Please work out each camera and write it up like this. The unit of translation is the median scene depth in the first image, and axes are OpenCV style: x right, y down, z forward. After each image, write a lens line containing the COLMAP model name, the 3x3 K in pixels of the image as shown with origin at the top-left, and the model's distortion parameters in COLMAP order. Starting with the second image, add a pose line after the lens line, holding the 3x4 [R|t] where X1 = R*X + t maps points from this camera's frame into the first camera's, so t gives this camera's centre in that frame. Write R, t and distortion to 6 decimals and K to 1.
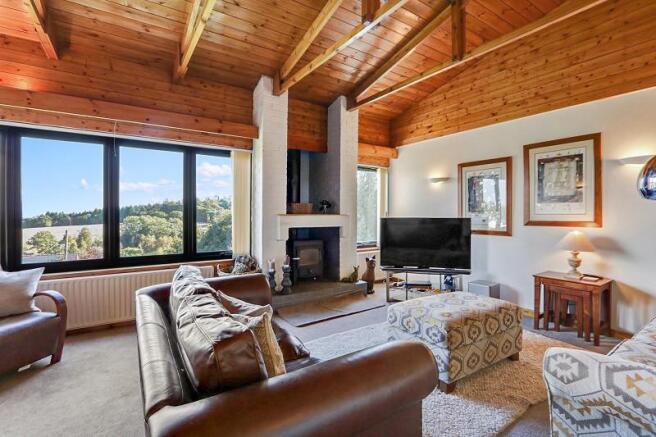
lens RADIAL K [[308.0, 0, 325.3], [0, 308.0, 214.1], [0, 0, 1]] dist [-0.004978, -0.000415]
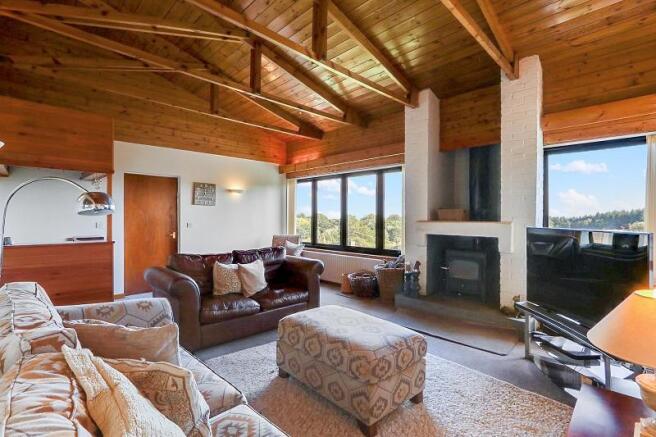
lens RADIAL K [[308.0, 0, 325.3], [0, 308.0, 214.1], [0, 0, 1]] dist [-0.004978, -0.000415]
pose [[0.199134, -0.005637, -0.979956, 0.802769], [-0.008443, 0.999936, -0.007468, -0.009073], [0.979936, 0.009761, 0.199074, 0.478102]]
